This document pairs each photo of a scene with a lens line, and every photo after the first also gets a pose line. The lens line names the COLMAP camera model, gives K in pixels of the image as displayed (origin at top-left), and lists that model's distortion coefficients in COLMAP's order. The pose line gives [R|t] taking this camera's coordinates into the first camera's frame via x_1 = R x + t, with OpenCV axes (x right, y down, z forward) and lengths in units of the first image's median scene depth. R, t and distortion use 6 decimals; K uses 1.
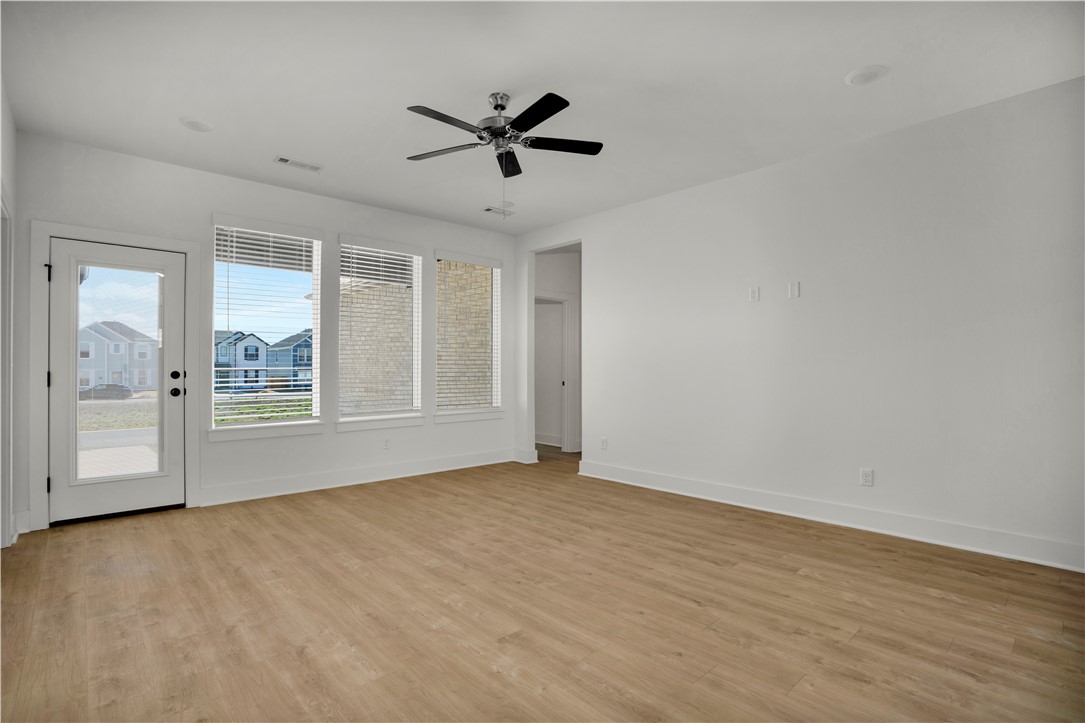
lens RADIAL K [[523.7, 0, 540.1], [0, 523.7, 366.7], [0, 0, 1]] dist [-0.076002, 0.030682]
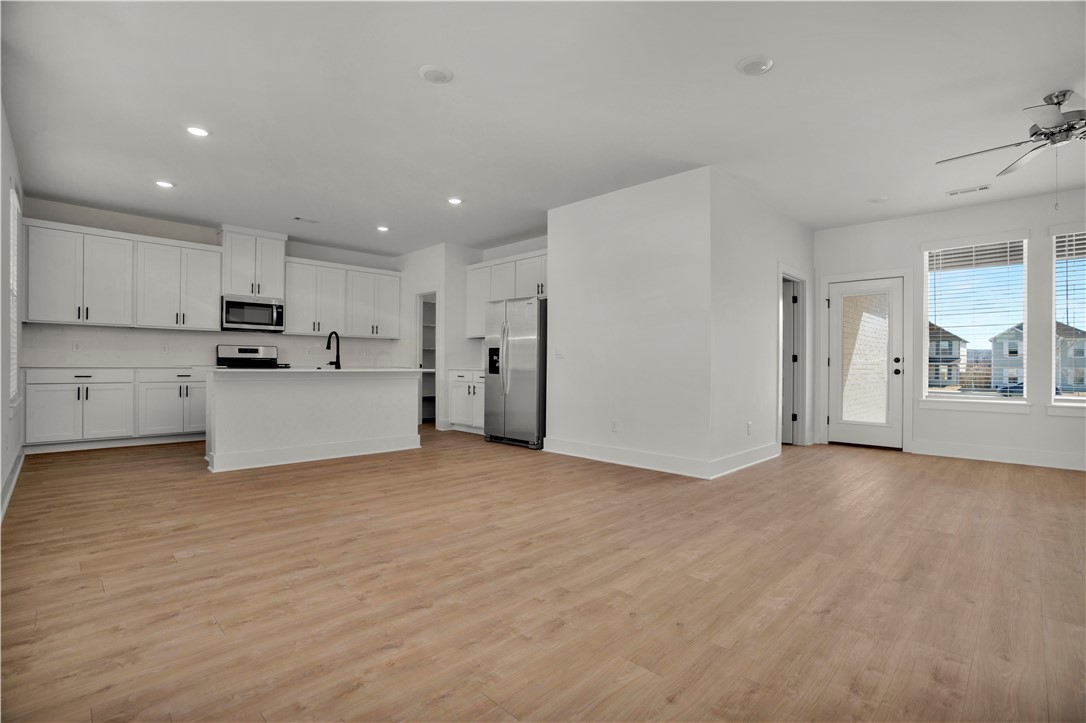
lens RADIAL K [[509.7, 0, 548.9], [0, 509.7, 366.3], [0, 0, 1]] dist [-0.079216, 0.027453]
pose [[0.050732, 0.005425, -0.998698, 0.542804], [-0.004787, 0.999975, 0.005189, 0.026419], [0.998701, 0.004518, 0.050757, -0.068833]]
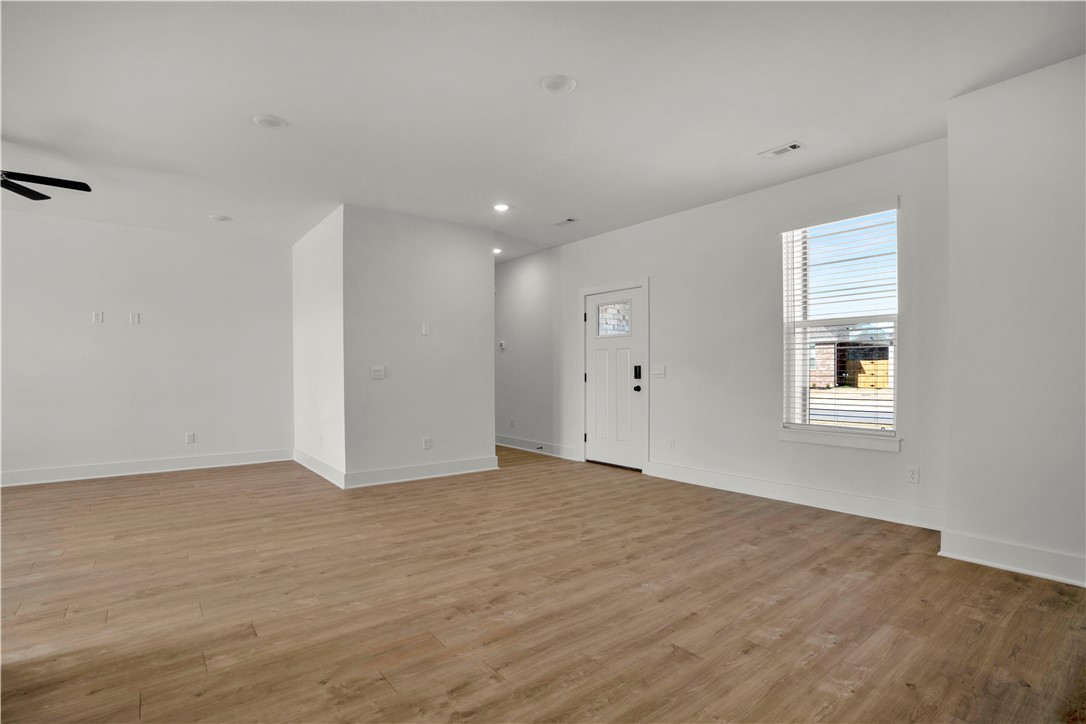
lens RADIAL K [[524.2, 0, 540.5], [0, 524.2, 367.2], [0, 0, 1]] dist [-0.076002, 0.030682]
pose [[0.077818, 0.006250, 0.996948, -0.673970], [-0.001127, 0.999980, -0.006181, -0.002788], [-0.996967, -0.000642, 0.077824, -0.201783]]
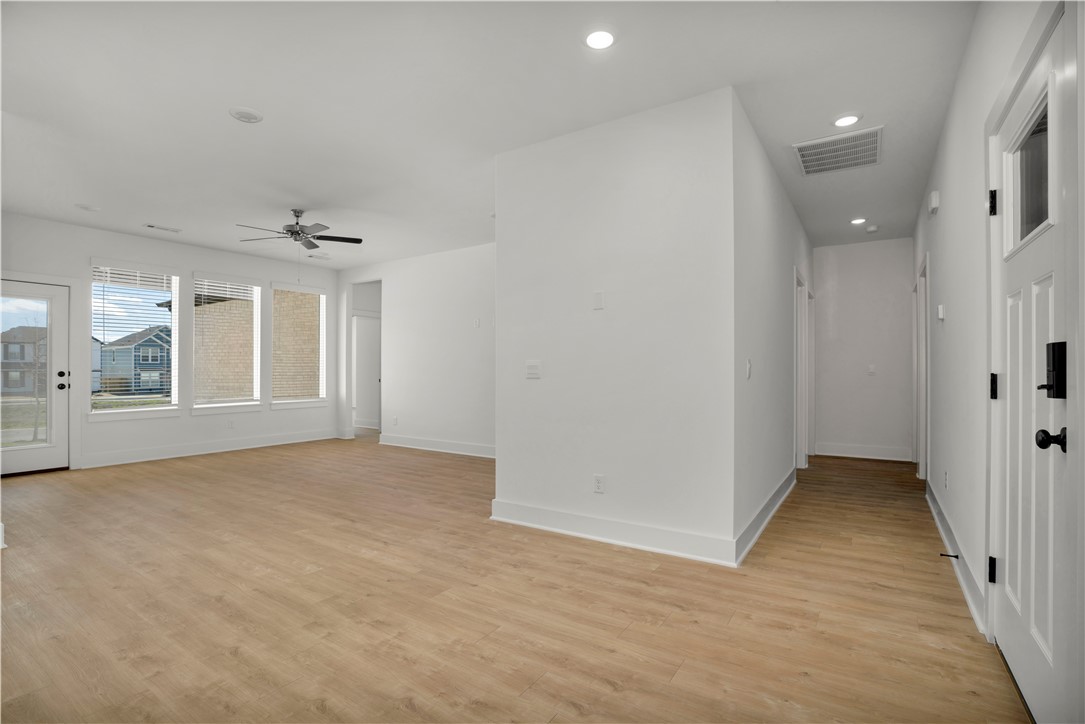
lens RADIAL K [[509.2, 0, 548.4], [0, 509.2, 366.8], [0, 0, 1]] dist [-0.079216, 0.027453]
pose [[0.966509, 0.000527, 0.256632, 0.190890], [-0.000141, 0.999999, -0.001524, -0.001486], [-0.256632, 0.001437, 0.966508, -0.511289]]
